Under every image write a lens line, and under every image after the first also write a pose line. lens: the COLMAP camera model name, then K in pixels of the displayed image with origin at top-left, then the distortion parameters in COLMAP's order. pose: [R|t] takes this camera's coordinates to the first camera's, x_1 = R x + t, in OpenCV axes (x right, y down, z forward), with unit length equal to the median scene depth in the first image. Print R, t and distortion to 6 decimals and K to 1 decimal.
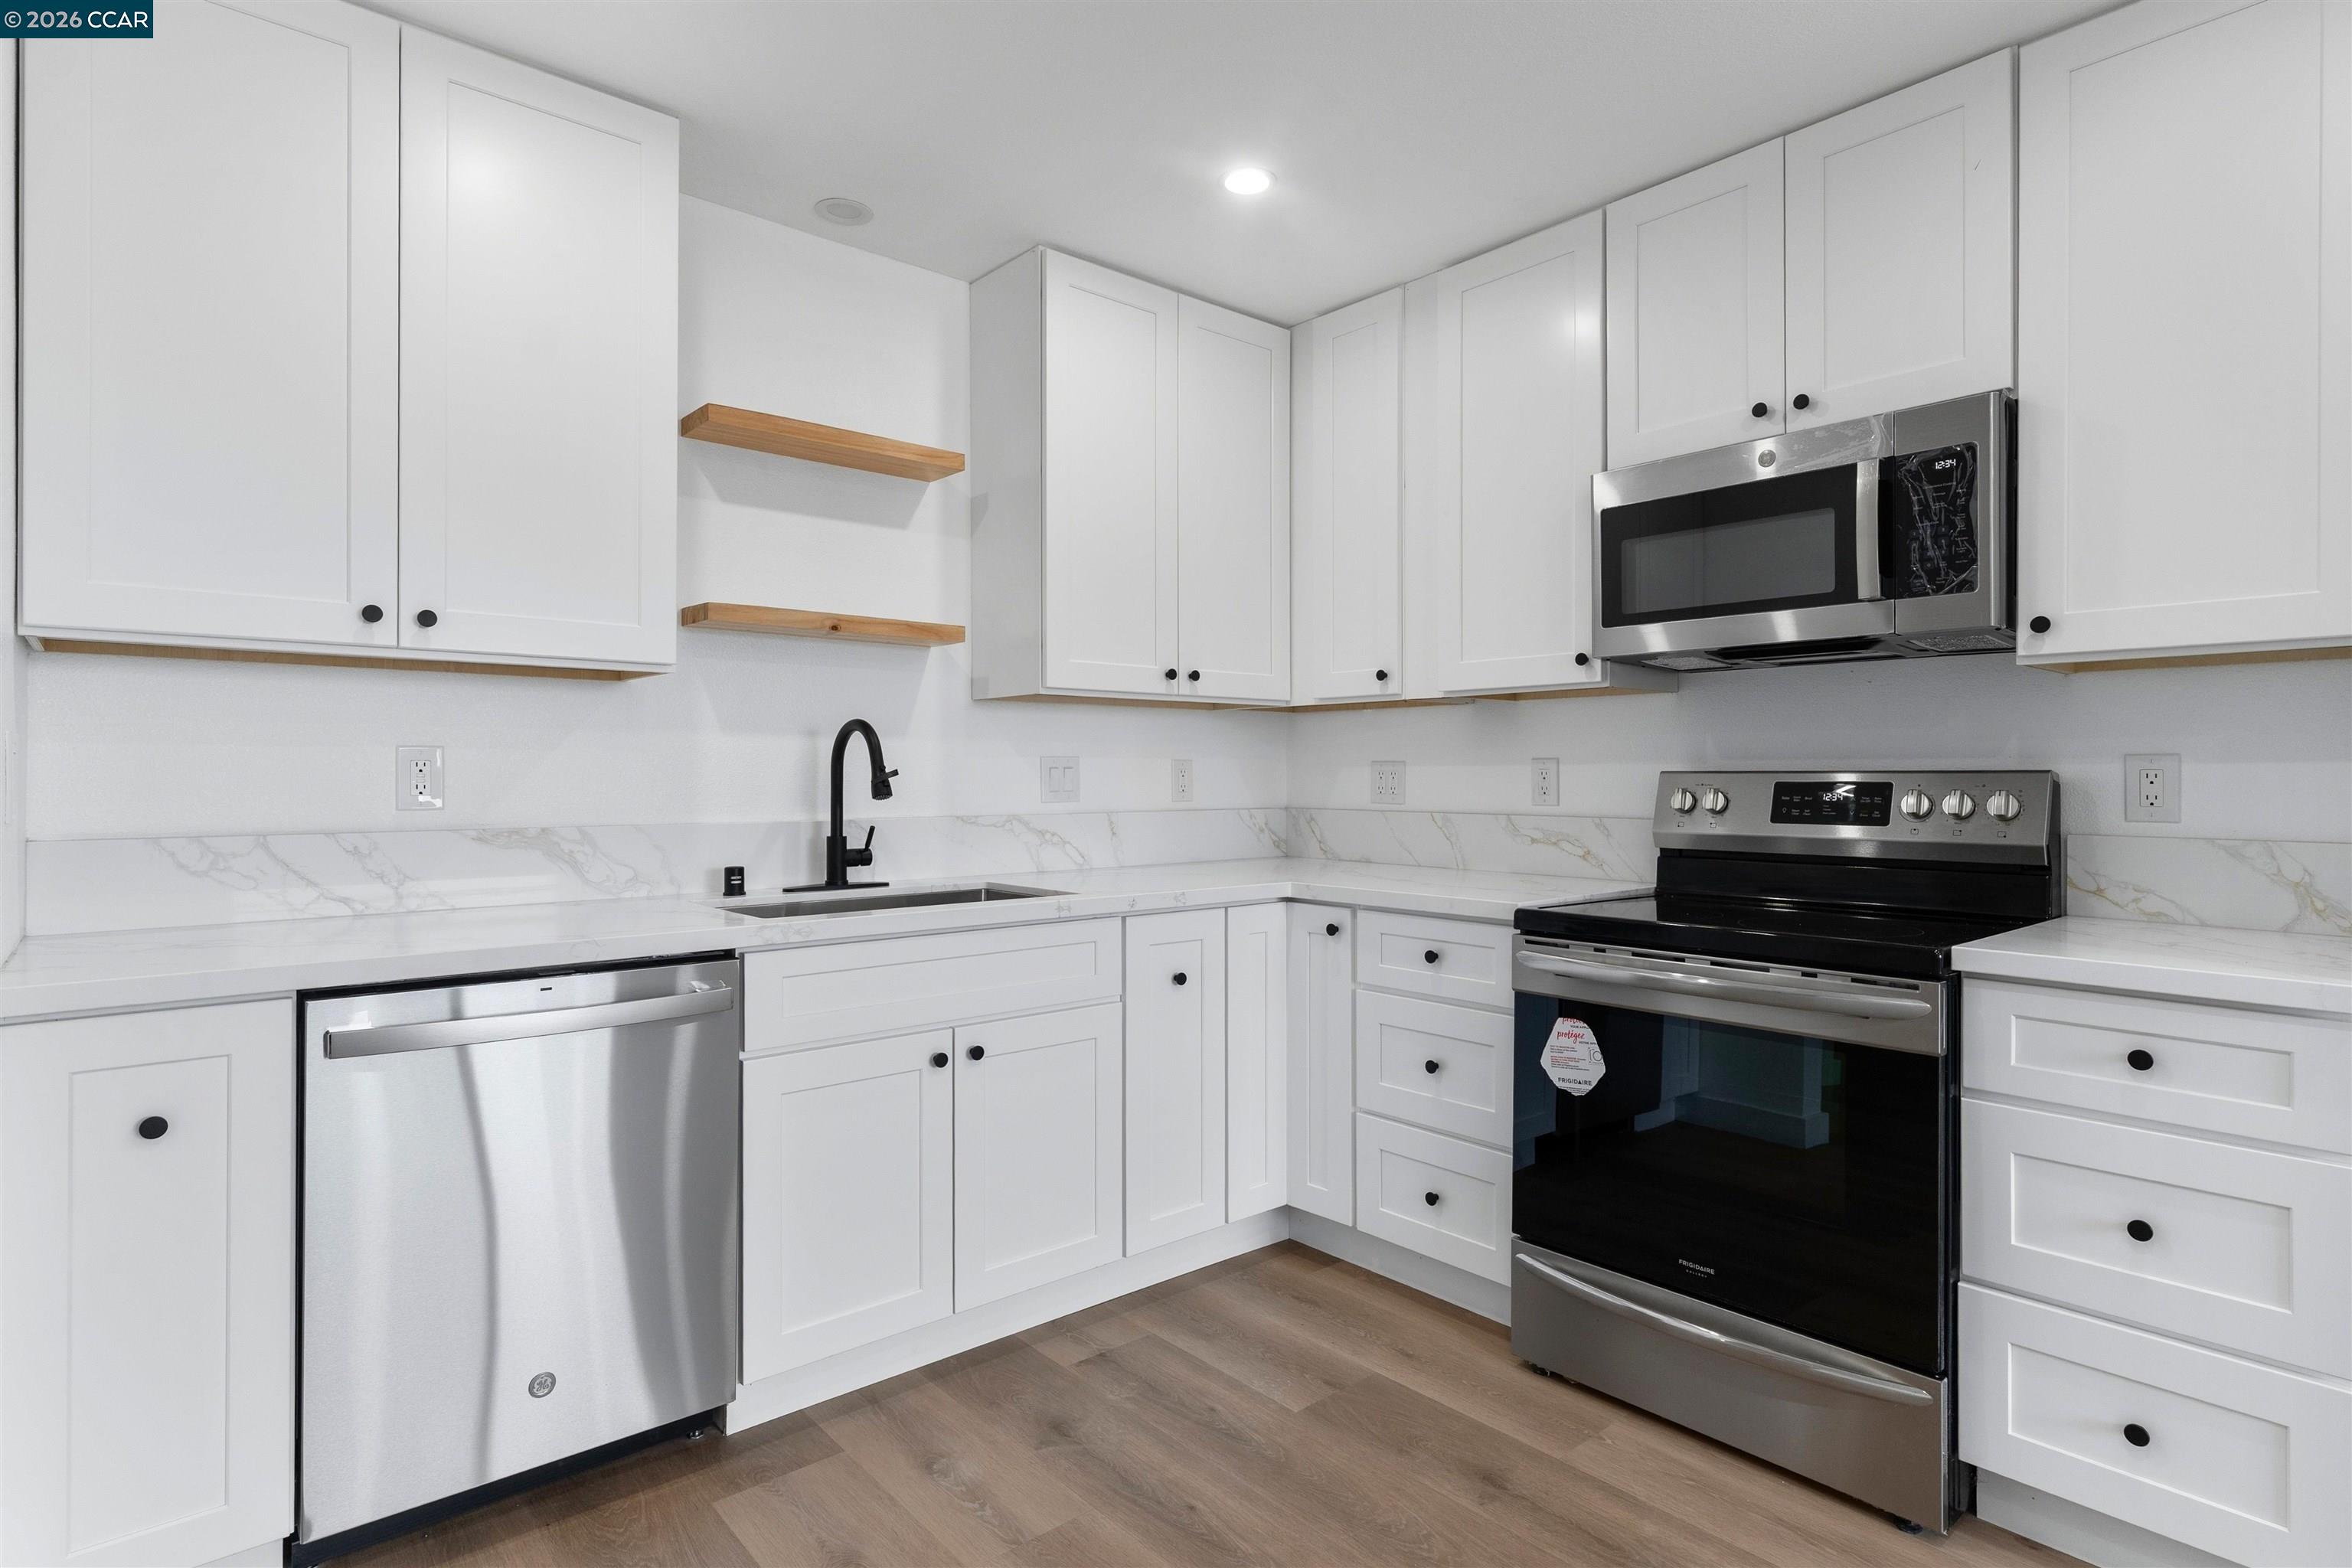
lens RADIAL K [[1216.1, 0, 1176.6], [0, 1216.1, 770.5], [0, 0, 1]] dist [0.007370, 0.000239]
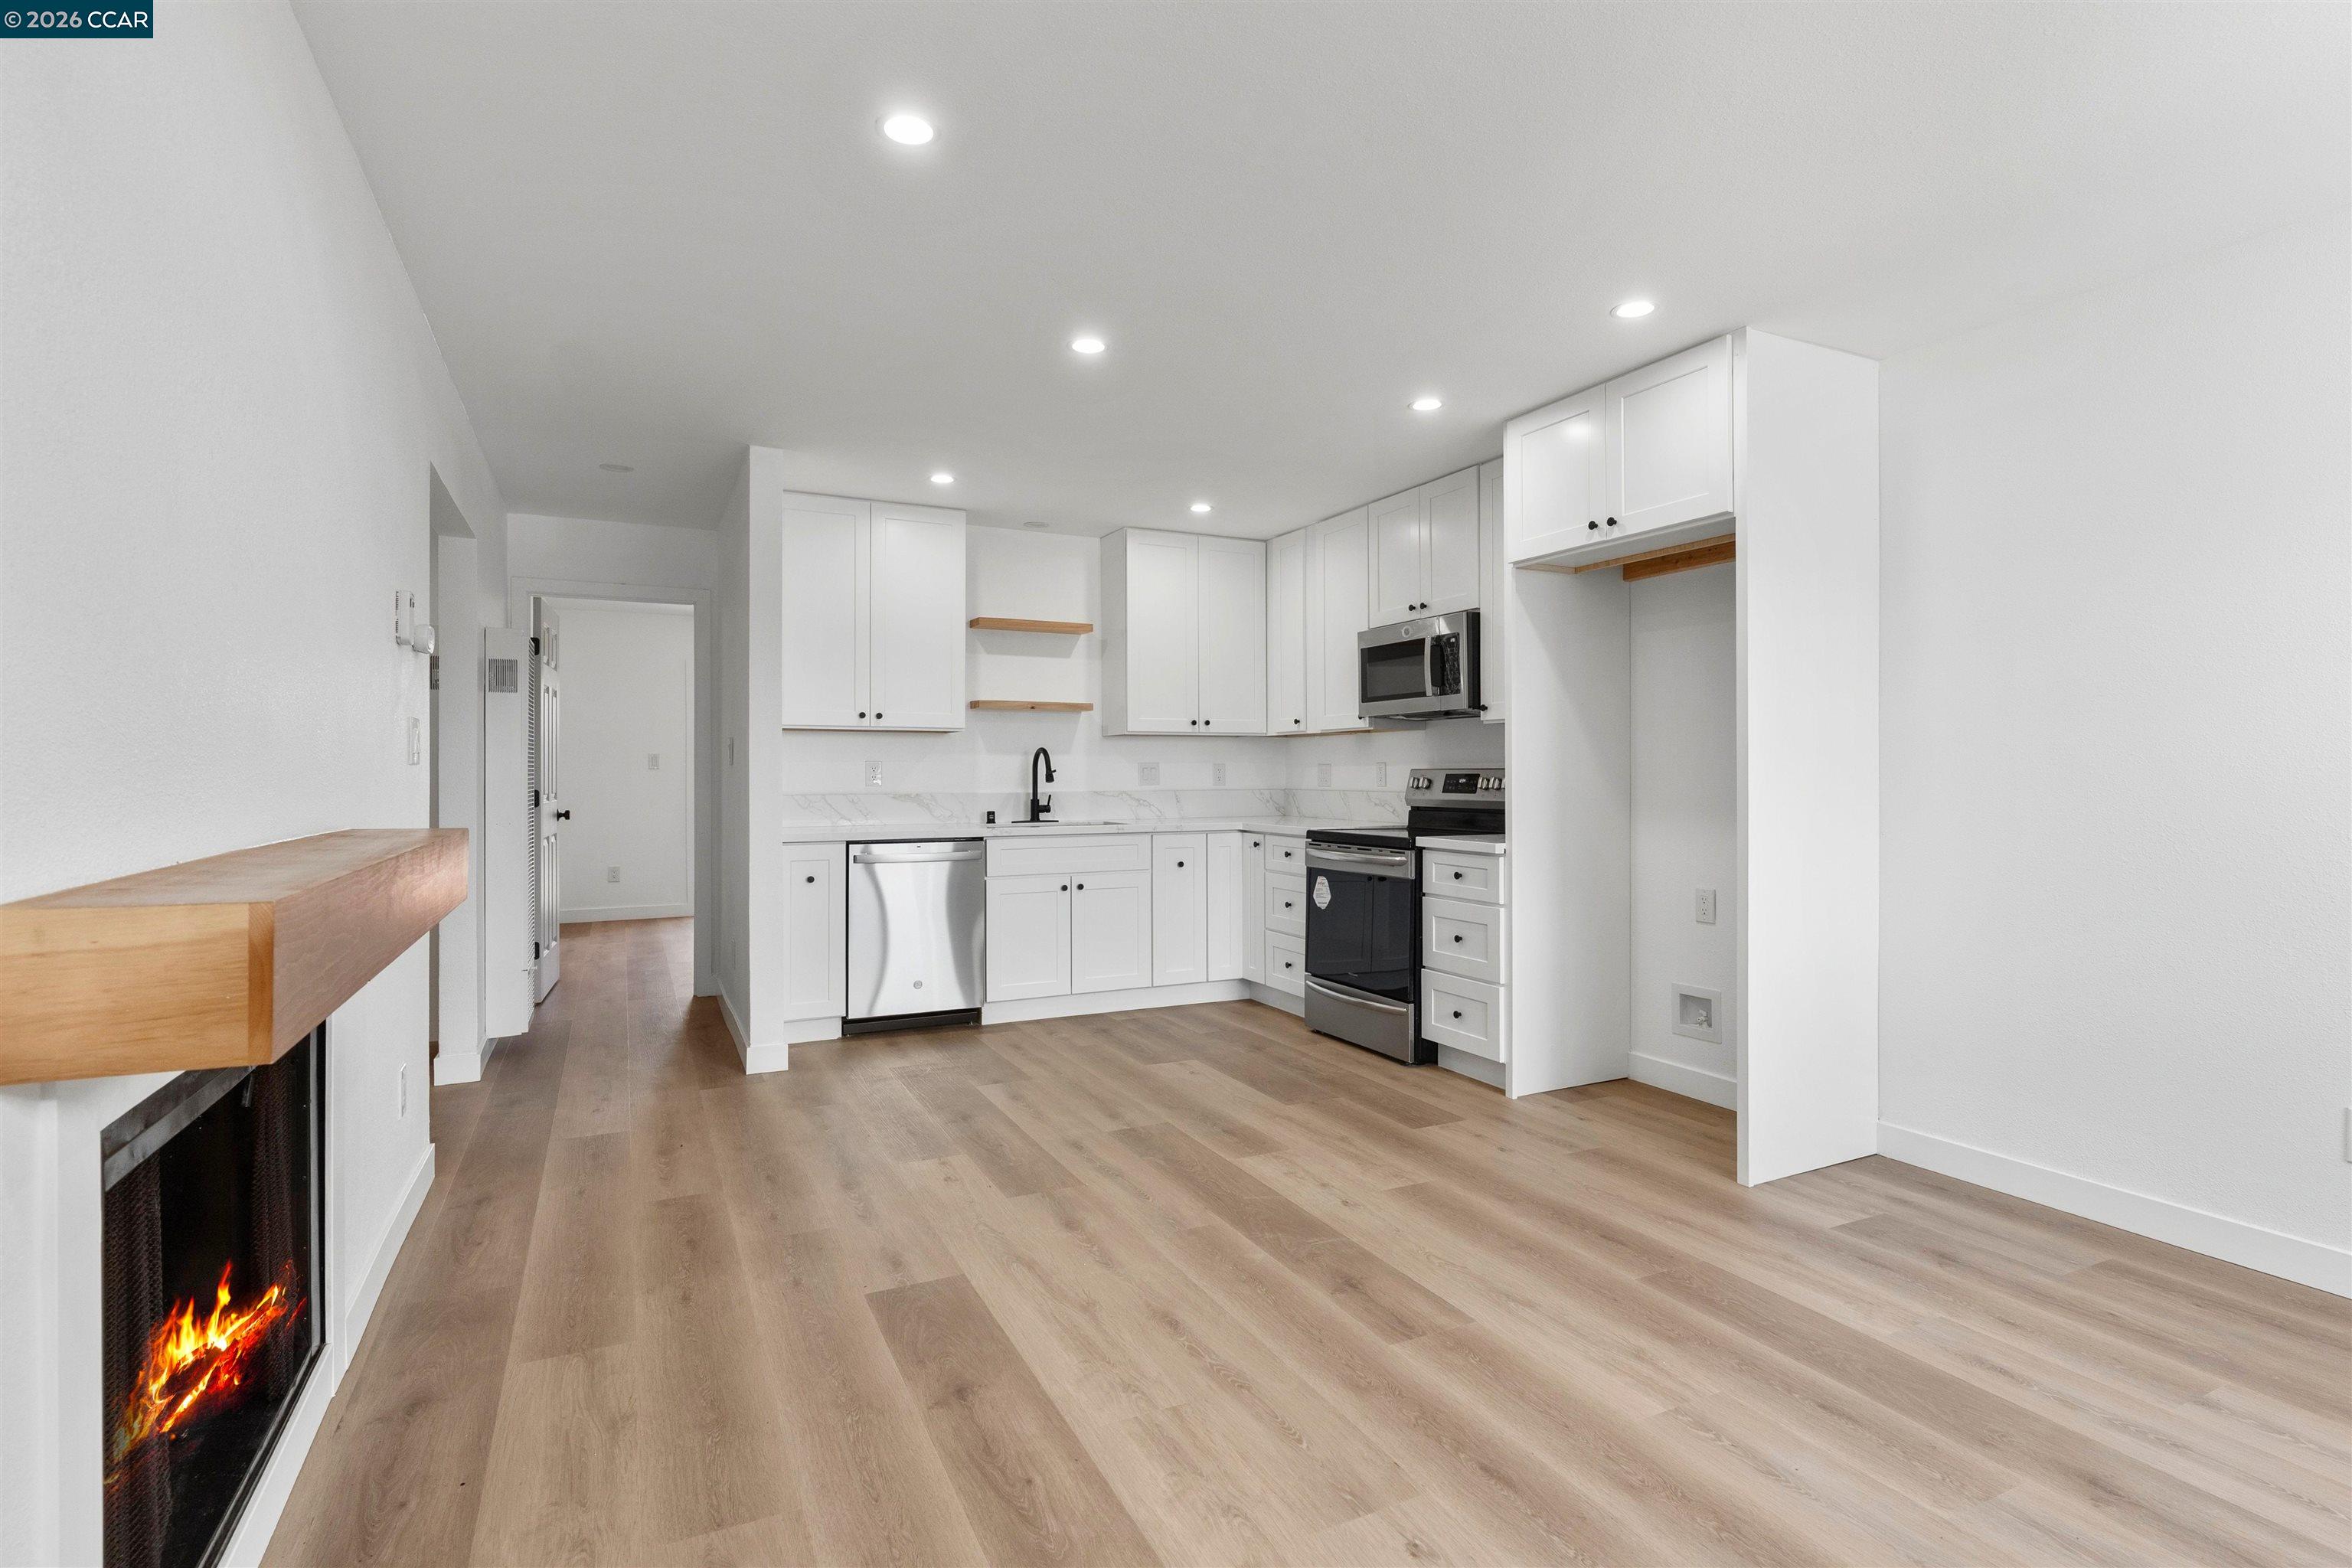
lens RADIAL K [[1132.8, 0, 1174.9], [0, 1132.8, 777.9], [0, 0, 1]] dist [-0.003294, 0.000890]
pose [[0.966914, -0.001705, -0.255098, 0.537528], [0.003591, 0.999970, 0.006930, 0.001175], [0.255079, -0.007617, 0.966890, -1.023284]]
